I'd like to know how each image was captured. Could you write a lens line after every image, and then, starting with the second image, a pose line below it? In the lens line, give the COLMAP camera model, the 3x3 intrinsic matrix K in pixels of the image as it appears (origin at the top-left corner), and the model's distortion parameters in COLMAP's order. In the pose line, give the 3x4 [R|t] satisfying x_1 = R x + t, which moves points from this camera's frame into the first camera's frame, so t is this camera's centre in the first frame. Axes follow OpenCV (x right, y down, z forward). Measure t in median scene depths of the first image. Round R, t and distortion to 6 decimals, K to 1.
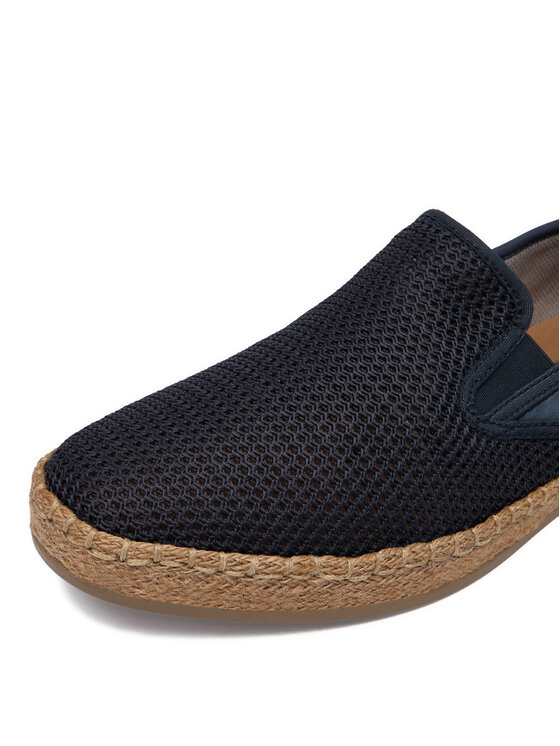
lens RADIAL K [[646.6, 0, 274.3], [0, 646.6, 371.2], [0, 0, 1]] dist [-0.072210, 0.001850]
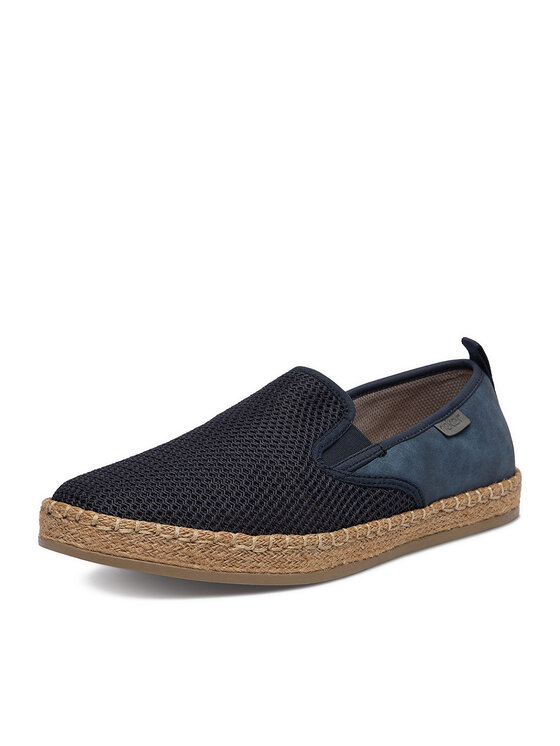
lens RADIAL K [[1356.9, 0, 280.5], [0, 1356.9, 373.2], [0, 0, 1]] dist [-0.065407, 0.000000]
pose [[0.980067, 0.002360, 0.198651, -0.480015], [0.083325, 0.902843, -0.421820, 1.332744], [-0.180346, 0.429964, 0.884650, -2.146044]]
